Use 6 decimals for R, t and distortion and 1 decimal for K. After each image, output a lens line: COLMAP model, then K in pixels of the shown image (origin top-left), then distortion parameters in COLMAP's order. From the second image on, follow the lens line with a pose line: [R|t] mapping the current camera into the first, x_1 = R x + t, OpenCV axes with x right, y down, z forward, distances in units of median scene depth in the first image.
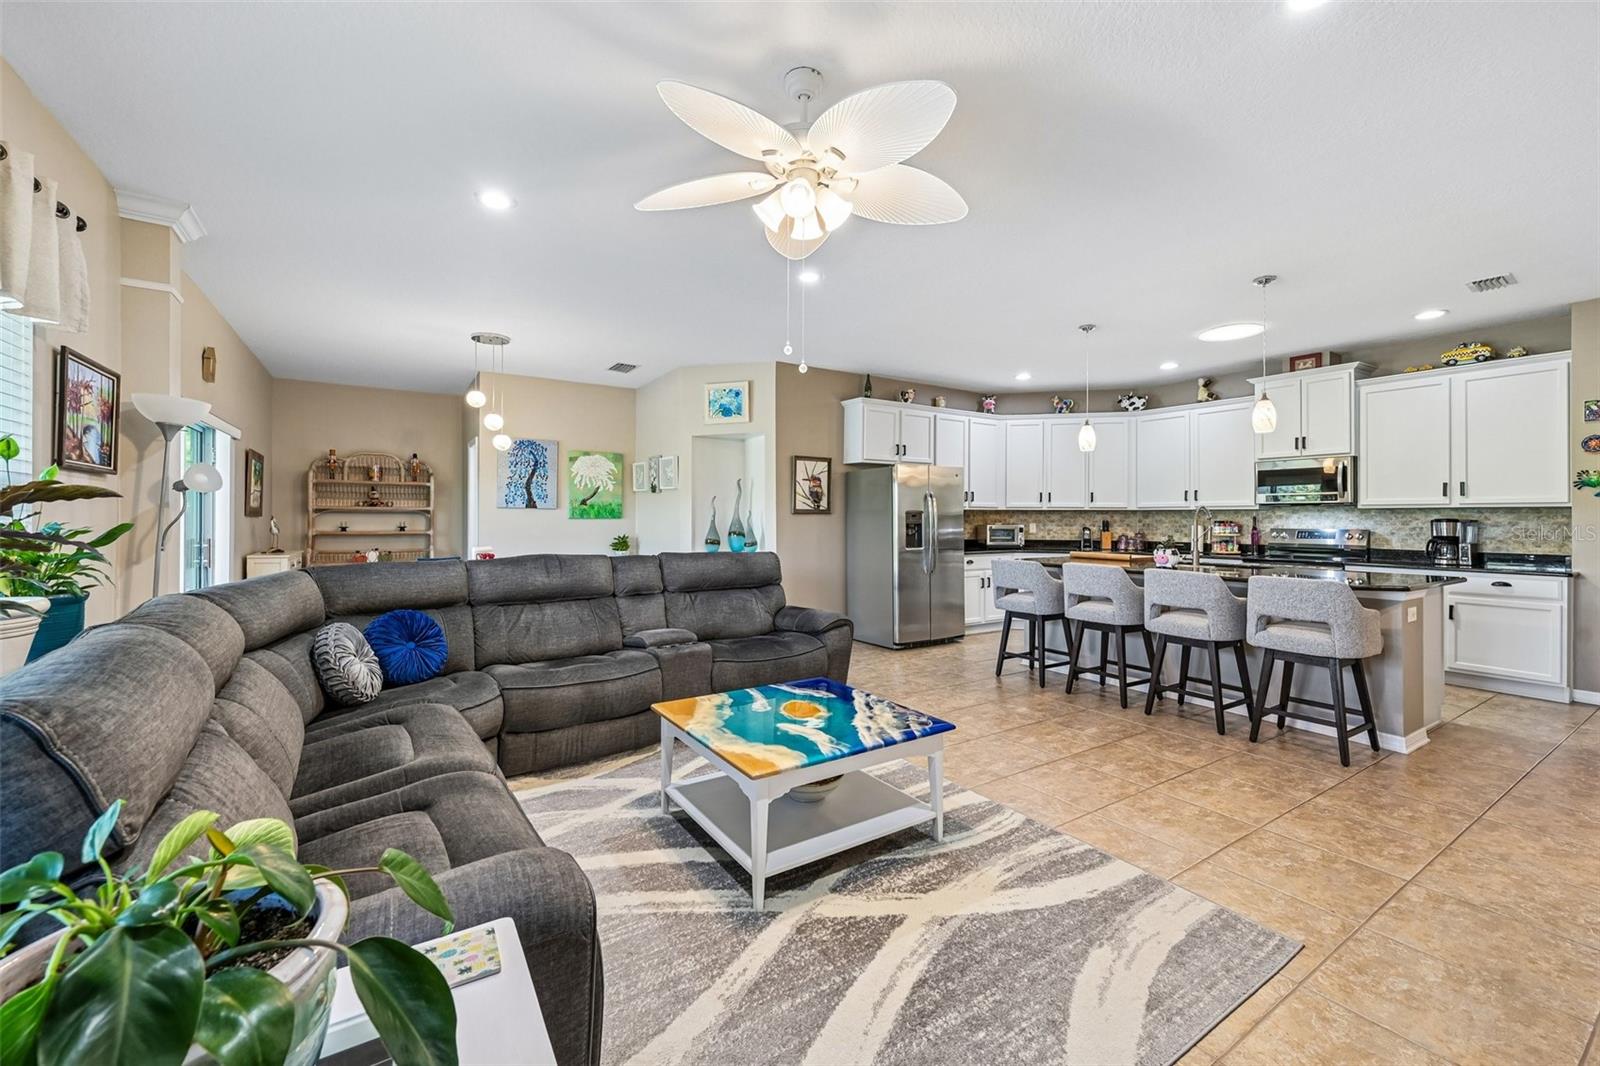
lens RADIAL K [[636.3, 0, 793.6], [0, 636.3, 516.1], [0, 0, 1]] dist [-0.001659, -0.000886]
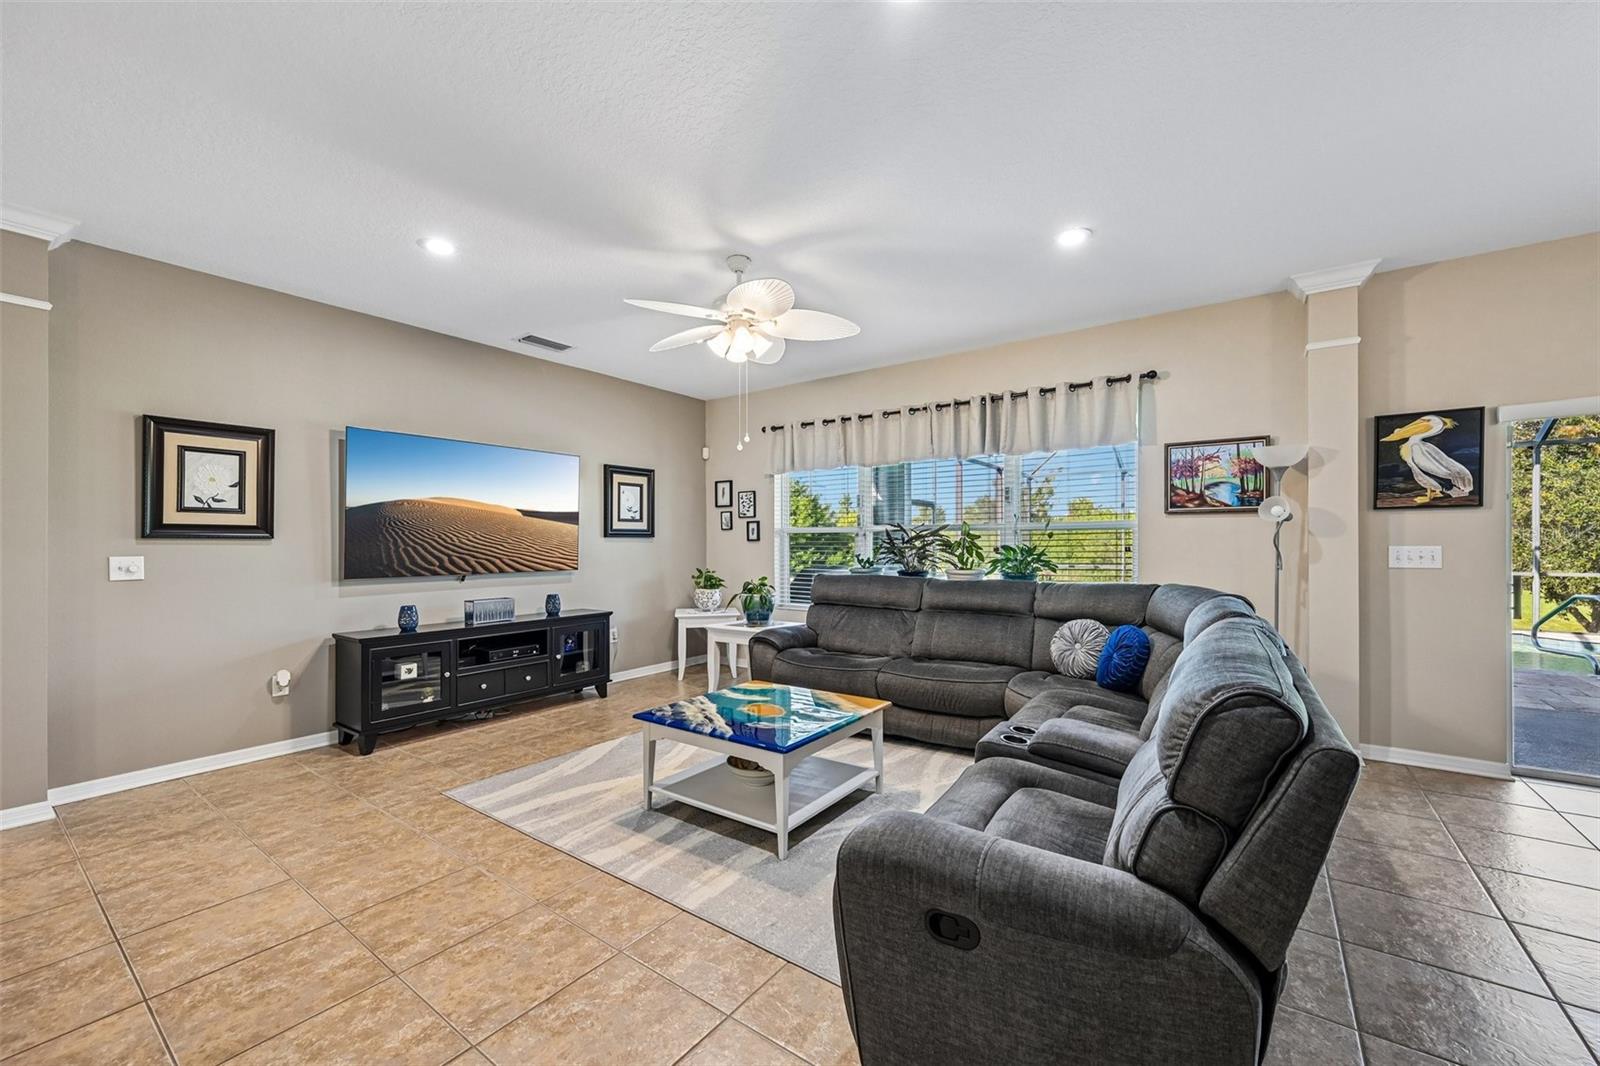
lens RADIAL K [[636.3, 0, 802.2], [0, 636.3, 540.9], [0, 0, 1]] dist [-0.001659, -0.000886]
pose [[-0.928768, 0.000634, -0.370662, 0.156531], [0.002396, 0.999988, -0.004293, 0.000823], [0.370654, -0.004875, -0.928758, 0.870956]]
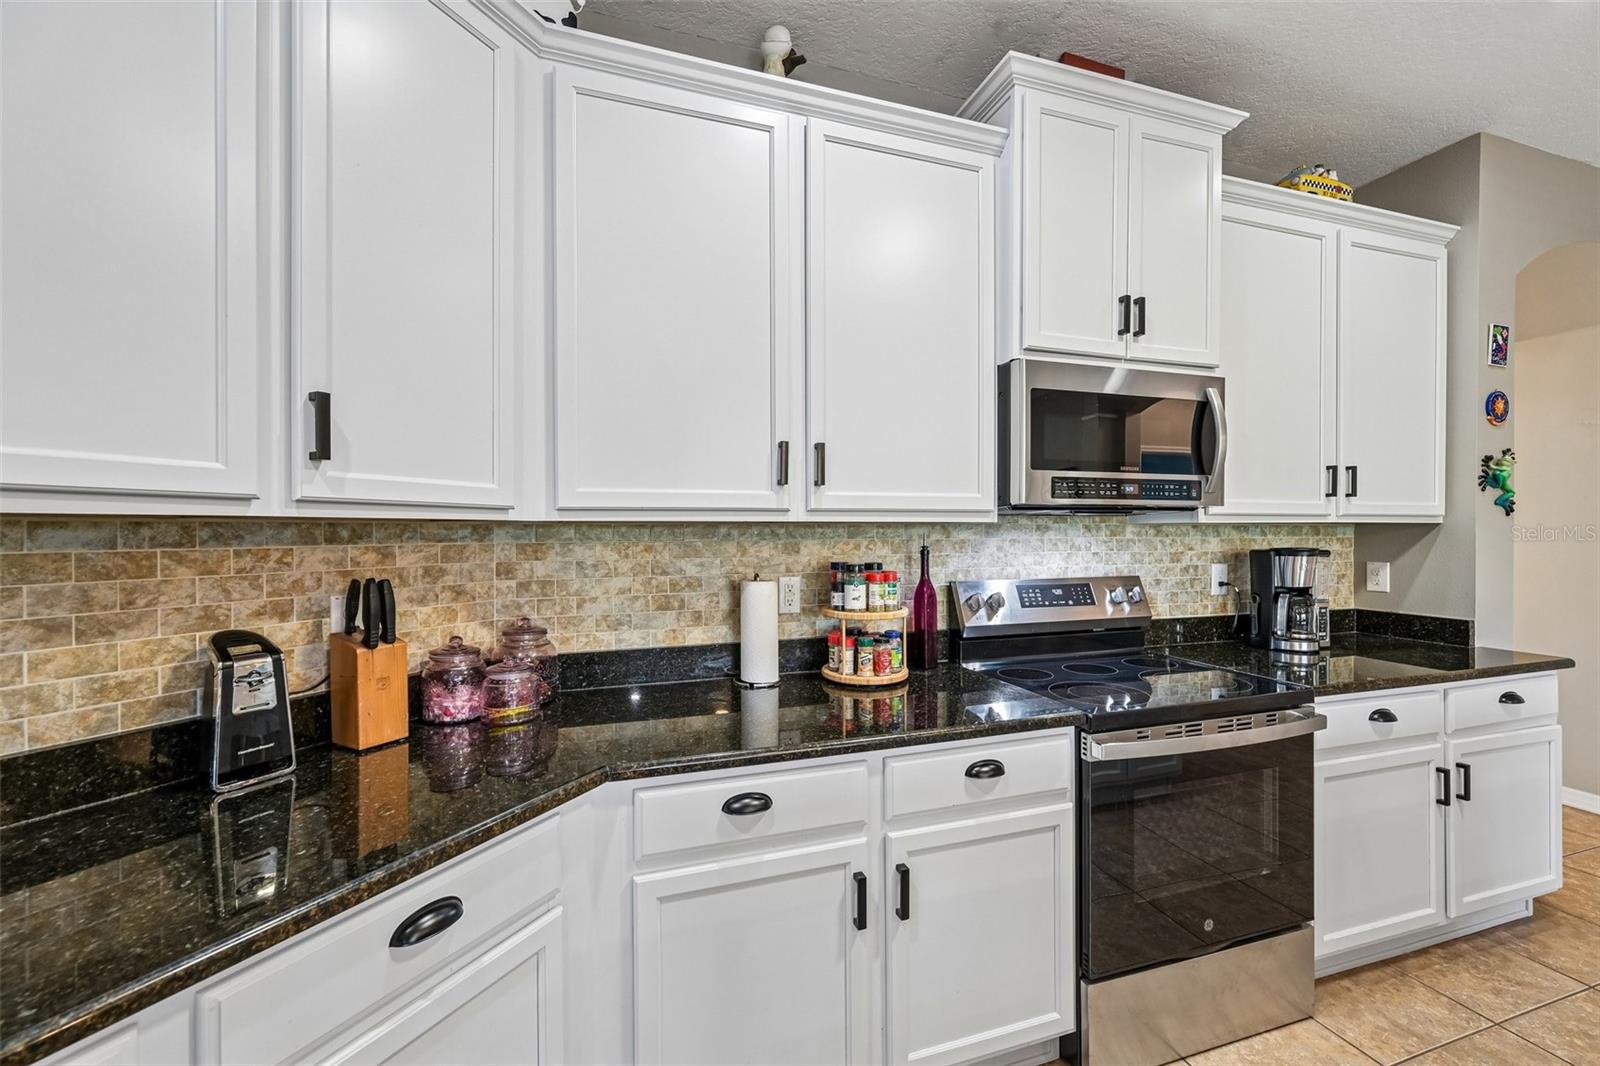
lens RADIAL K [[636.3, 0, 817.3], [0, 636.3, 532.2], [0, 0, 1]] dist [-0.001659, -0.000886]
pose [[0.237210, -0.009025, 0.971416, 0.412683], [0.000458, 0.999958, 0.009178, -0.009056], [-0.971458, -0.001733, 0.237204, 0.989289]]
